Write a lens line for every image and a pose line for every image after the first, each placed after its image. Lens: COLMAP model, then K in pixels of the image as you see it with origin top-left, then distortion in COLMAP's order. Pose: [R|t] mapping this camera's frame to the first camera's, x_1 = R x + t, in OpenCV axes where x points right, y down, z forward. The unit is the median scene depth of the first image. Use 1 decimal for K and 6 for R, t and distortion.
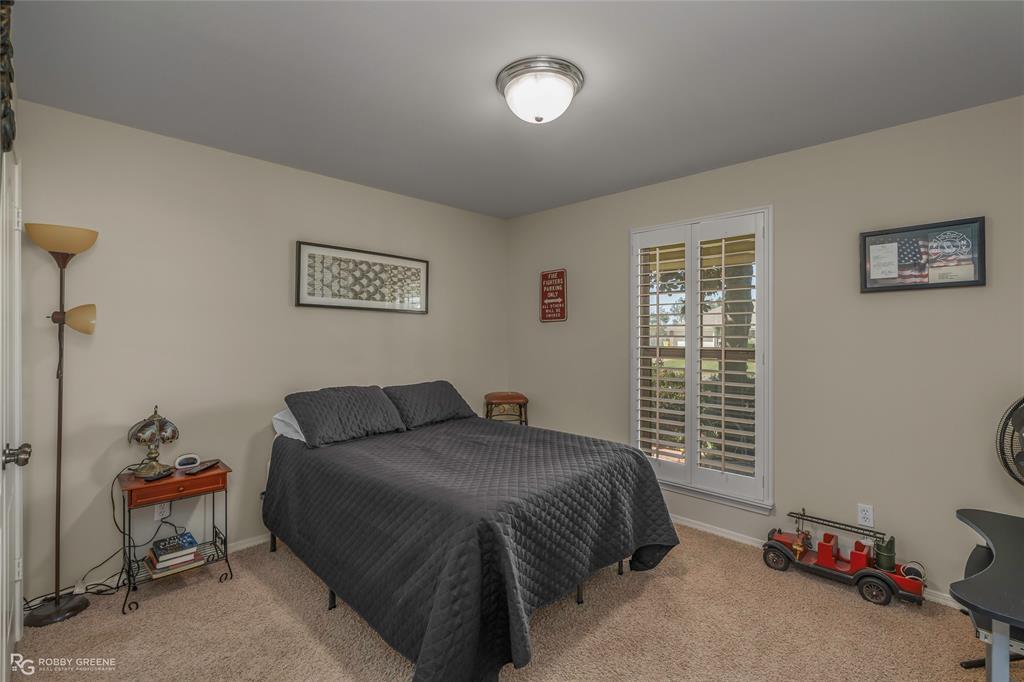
lens RADIAL K [[465.8, 0, 512.4], [0, 465.8, 336.1], [0, 0, 1]] dist [-0.005621, 0.002156]
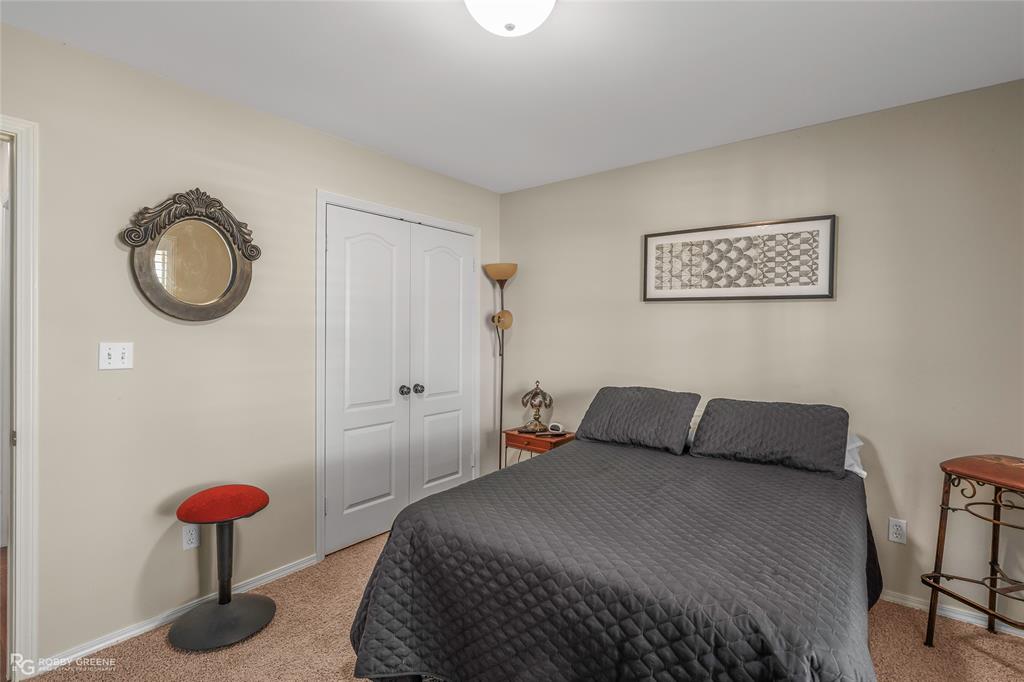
lens RADIAL K [[465.8, 0, 483.4], [0, 465.8, 331.3], [0, 0, 1]] dist [-0.005621, 0.002156]
pose [[0.107899, 0.001728, -0.994160, 0.448785], [-0.010715, 0.999942, 0.000575, 0.001795], [0.994104, 0.010590, 0.107911, 0.521014]]
